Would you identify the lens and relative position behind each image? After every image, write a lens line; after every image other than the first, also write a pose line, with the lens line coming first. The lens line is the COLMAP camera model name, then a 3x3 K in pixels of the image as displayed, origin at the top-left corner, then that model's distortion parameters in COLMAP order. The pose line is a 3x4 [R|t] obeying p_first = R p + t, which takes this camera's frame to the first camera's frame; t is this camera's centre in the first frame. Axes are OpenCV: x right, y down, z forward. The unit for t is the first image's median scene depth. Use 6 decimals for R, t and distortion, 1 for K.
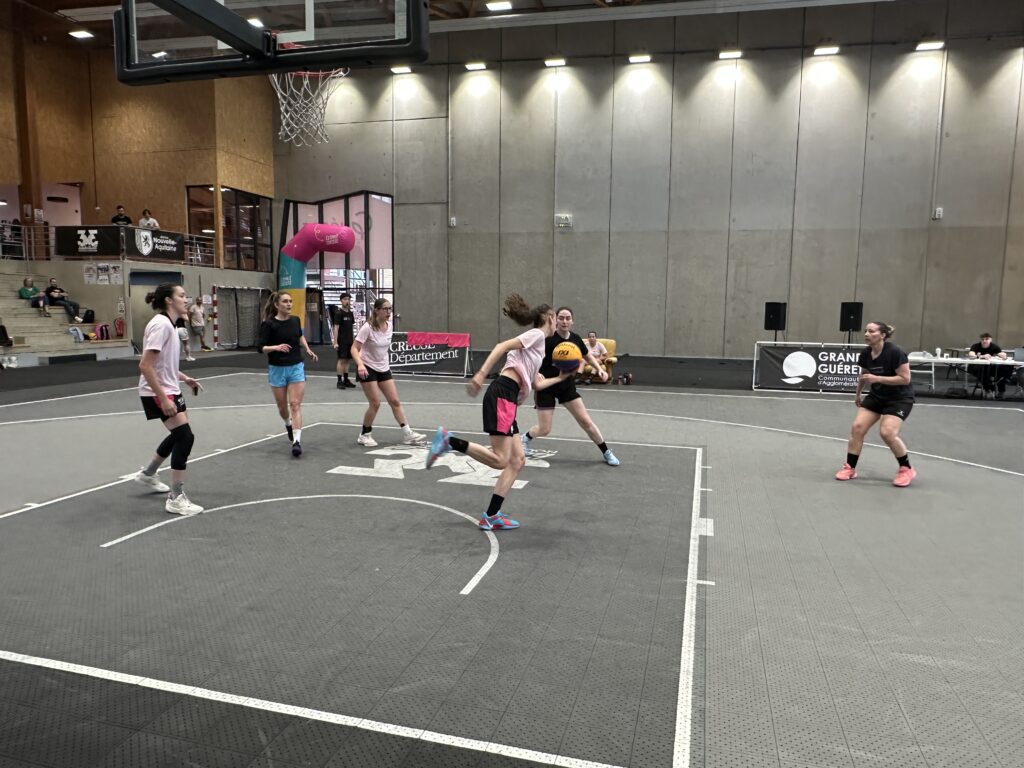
lens RADIAL K [[701.7, 0, 512.4], [0, 701.7, 390.4], [0, 0, 1]] dist [0.016496, -0.010551]
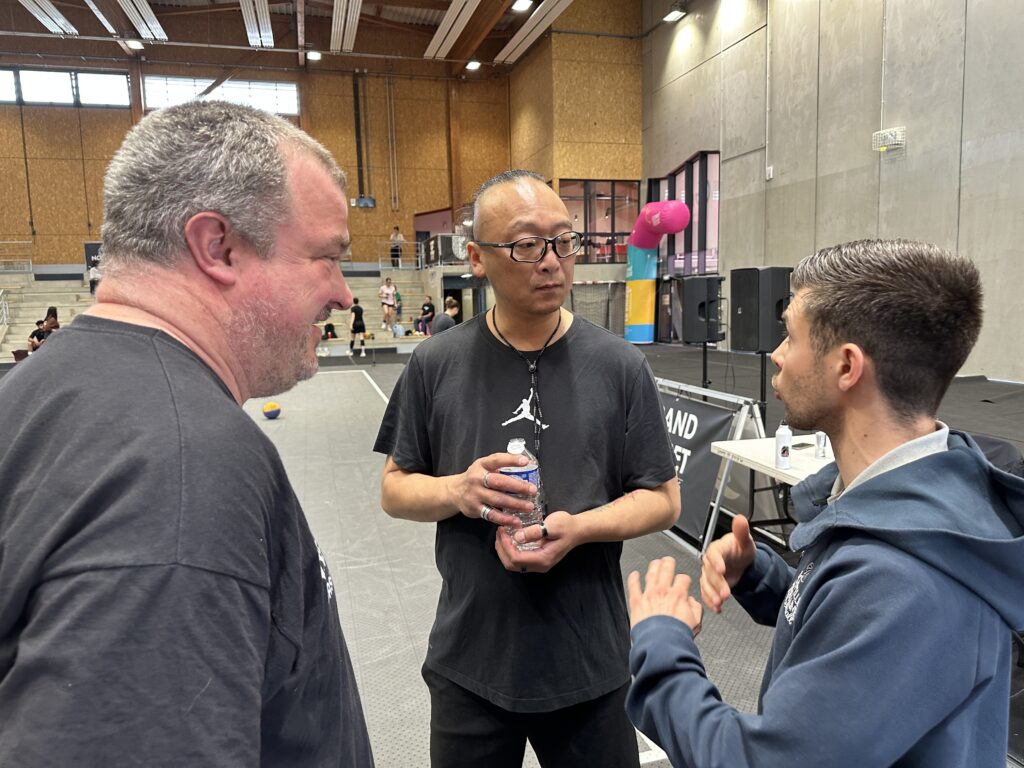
lens RADIAL K [[731.9, 0, 513.0], [0, 731.9, 400.2], [0, 0, 1]] dist [0.029348, -0.021178]
pose [[0.518132, 0.090014, -0.850551, 0.458754], [-0.069671, 0.995584, 0.062922, -0.045314], [0.852458, 0.026657, 0.522115, 0.430269]]
